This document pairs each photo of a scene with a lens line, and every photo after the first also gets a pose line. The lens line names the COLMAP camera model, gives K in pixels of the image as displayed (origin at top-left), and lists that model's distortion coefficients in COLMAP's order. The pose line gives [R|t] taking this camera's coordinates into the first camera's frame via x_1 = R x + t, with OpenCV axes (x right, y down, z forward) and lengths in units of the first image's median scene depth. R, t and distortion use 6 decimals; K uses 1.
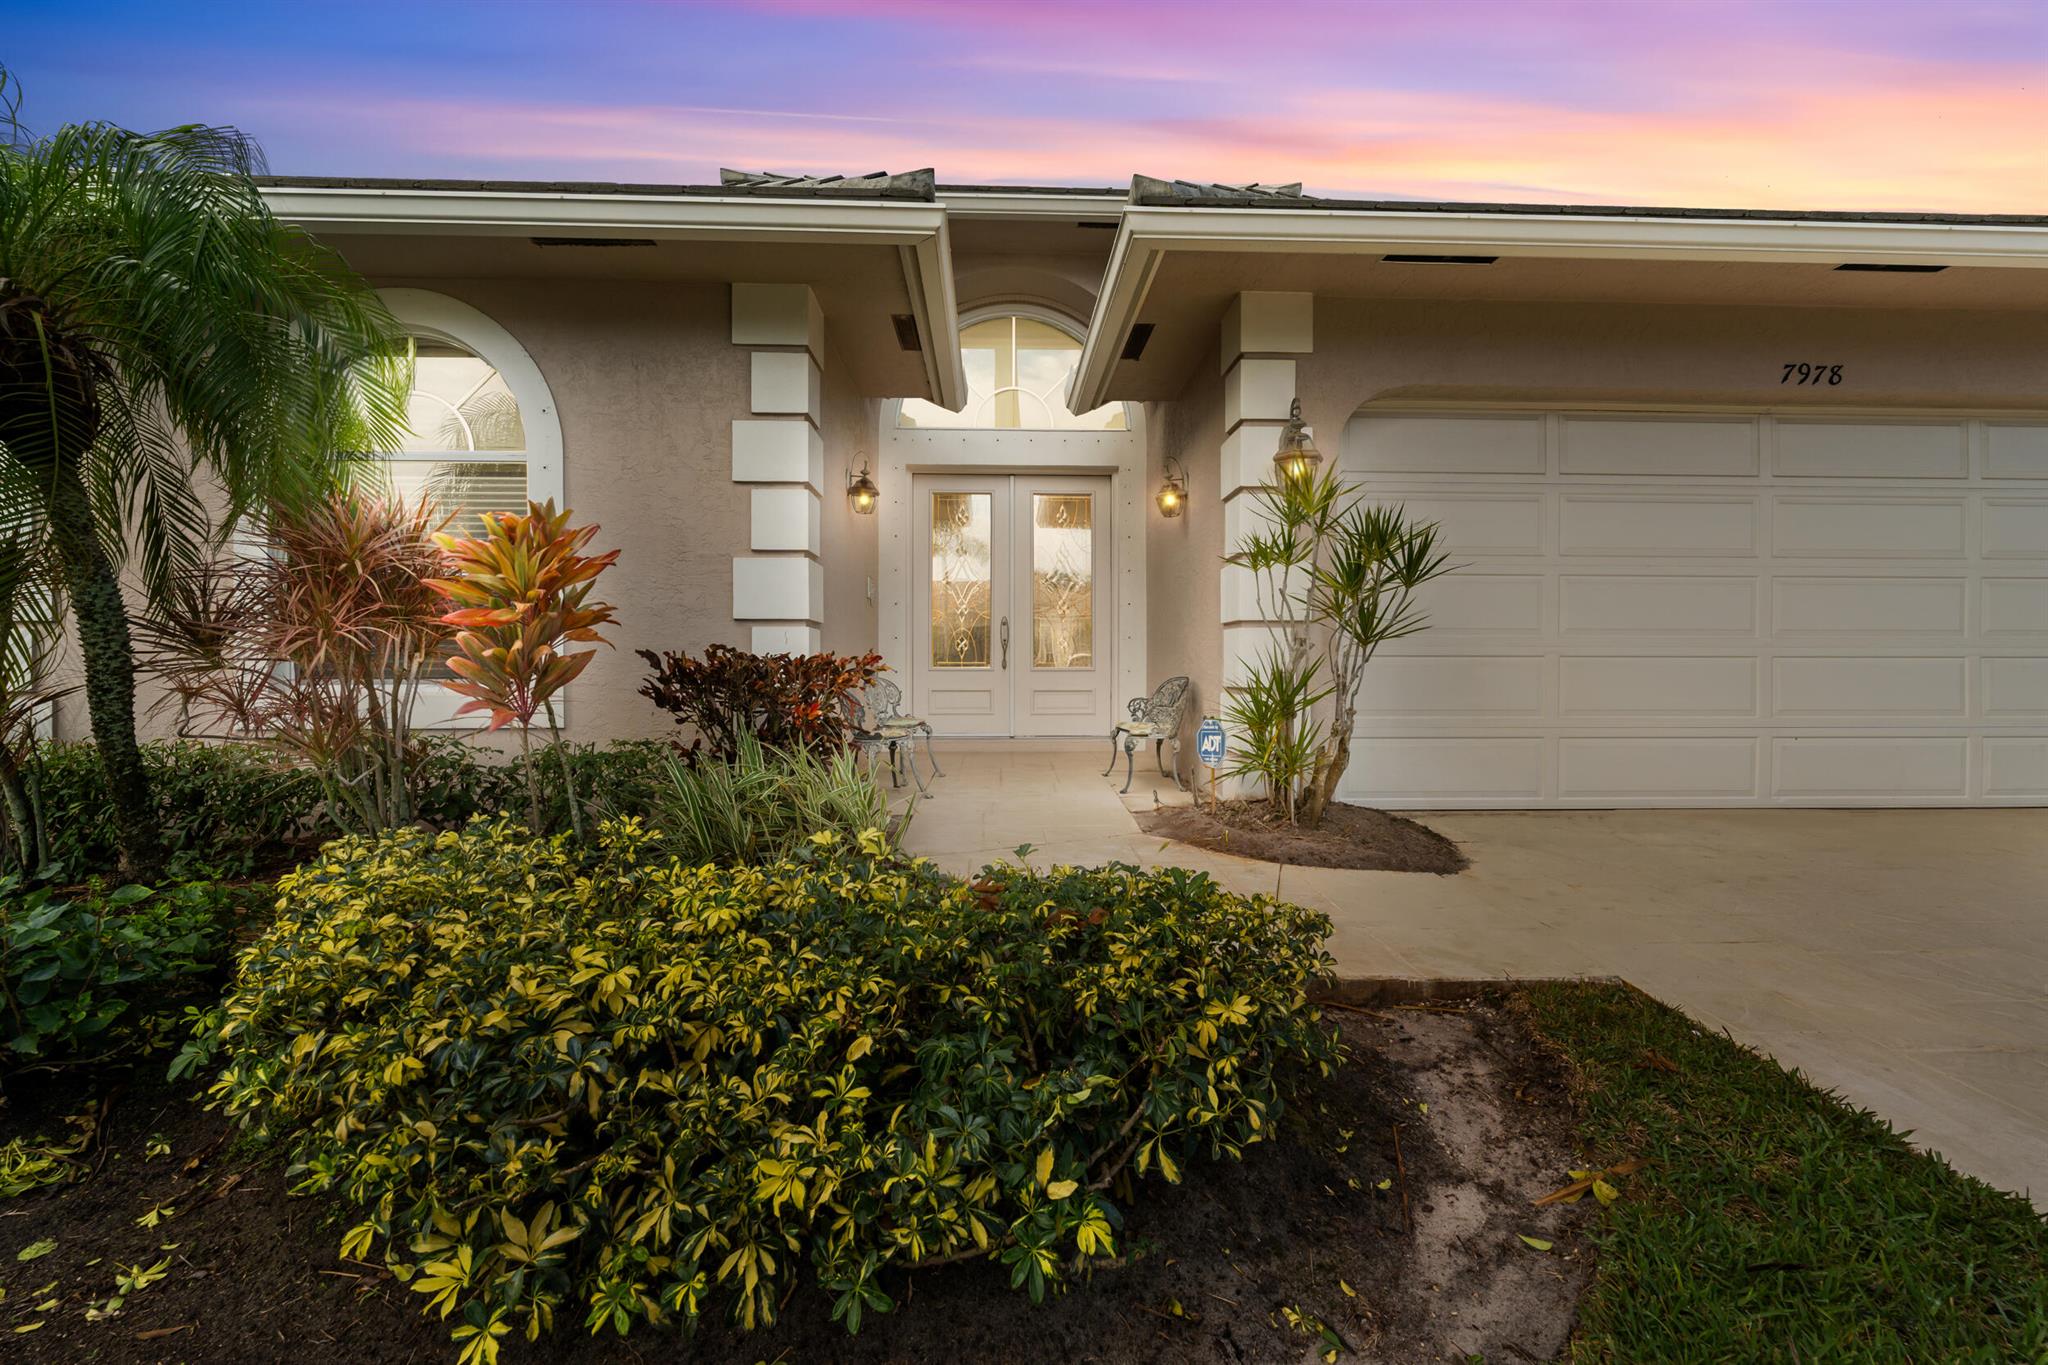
lens RADIAL K [[844.6, 0, 1024.2], [0, 844.6, 667.1], [0, 0, 1]] dist [0.000745, -0.000165]
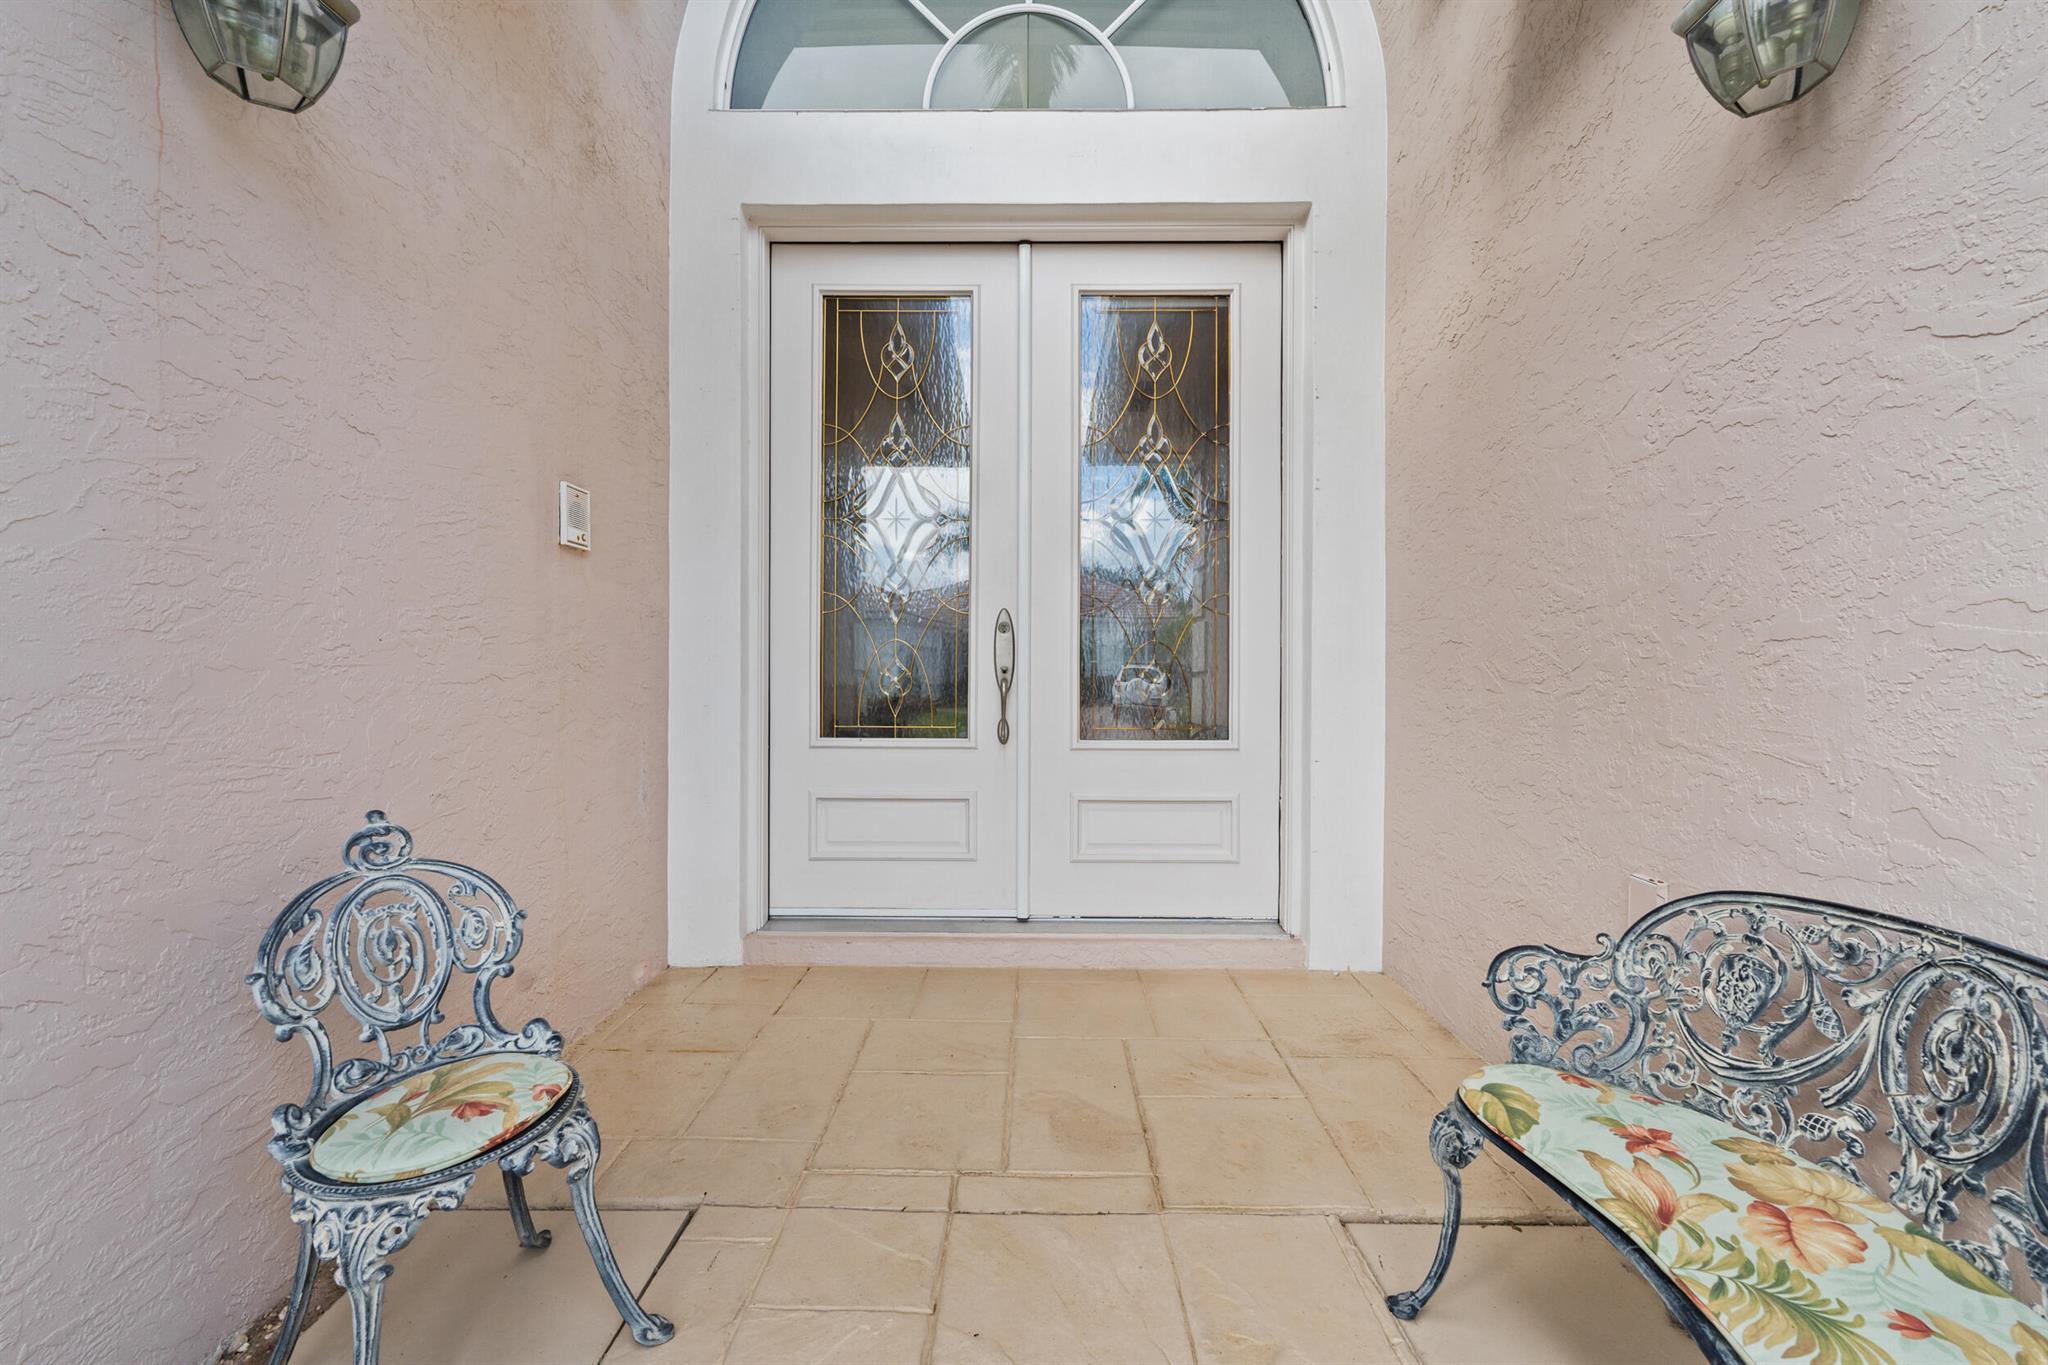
lens RADIAL K [[844.6, 0, 1024.2], [0, 844.6, 667.1], [0, 0, 1]] dist [0.000745, -0.000165]
pose [[0.998414, 0.001619, -0.056276, 0.011850], [-0.001852, 0.999990, -0.004097, -0.048127], [0.056269, 0.004195, 0.998407, 0.932756]]
